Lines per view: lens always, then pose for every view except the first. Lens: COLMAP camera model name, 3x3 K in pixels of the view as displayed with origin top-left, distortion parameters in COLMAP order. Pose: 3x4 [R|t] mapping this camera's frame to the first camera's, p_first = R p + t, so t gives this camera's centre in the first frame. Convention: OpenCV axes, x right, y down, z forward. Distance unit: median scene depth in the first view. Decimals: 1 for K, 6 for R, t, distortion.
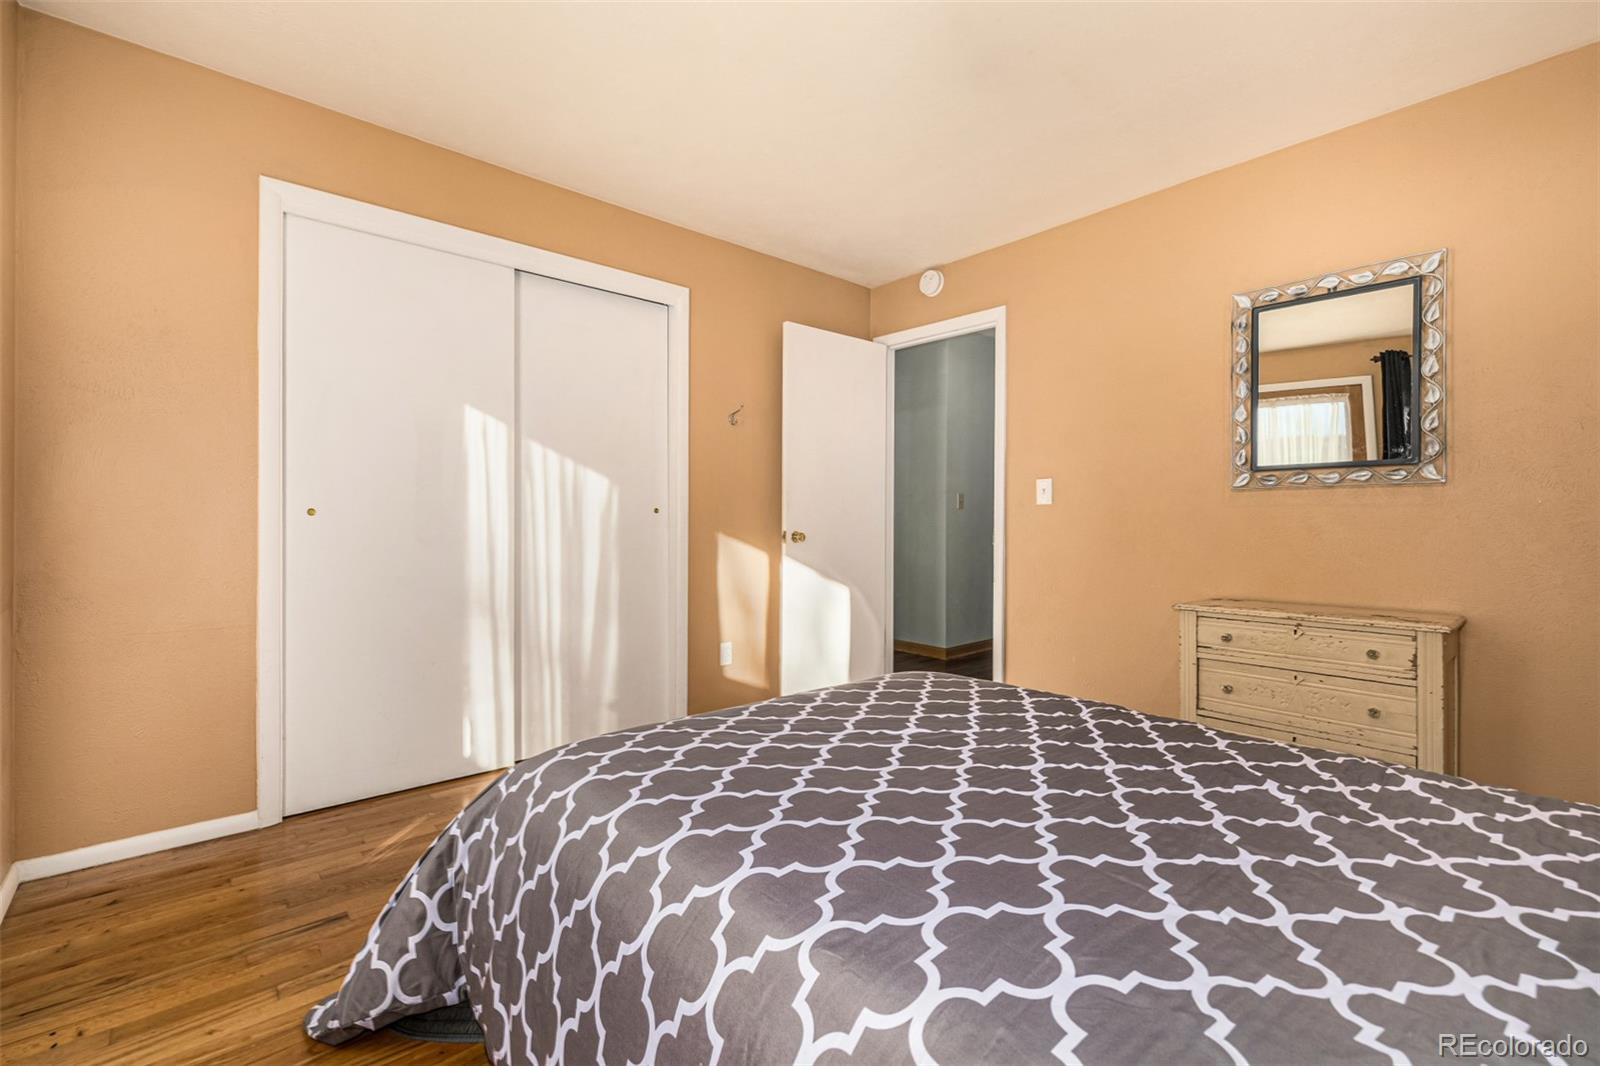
lens RADIAL K [[657.3, 0, 797.3], [0, 657.3, 517.9], [0, 0, 1]] dist [-0.000050, 0.000127]
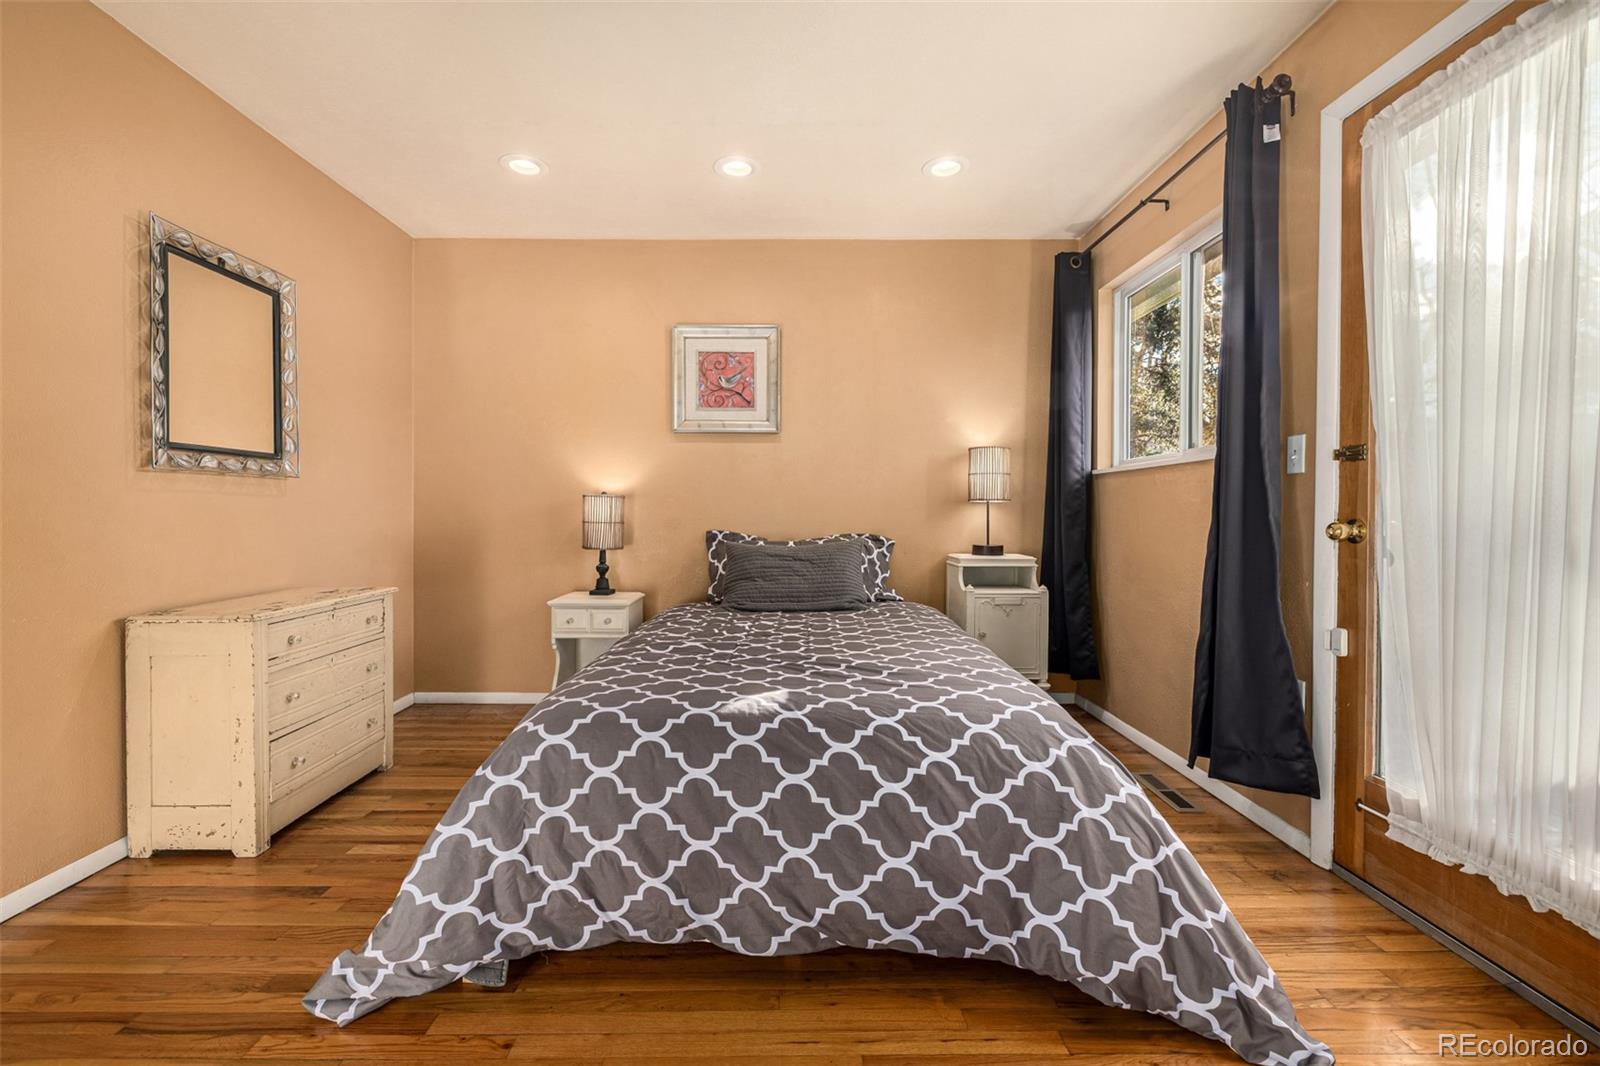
lens RADIAL K [[657.3, 0, 797.3], [0, 657.3, 517.9], [0, 0, 1]] dist [-0.000050, 0.000127]
pose [[-0.721933, -0.010750, 0.691879, -0.481299], [0.000571, 0.999870, 0.016131, 0.000955], [-0.691963, 0.012041, -0.721833, 1.208030]]
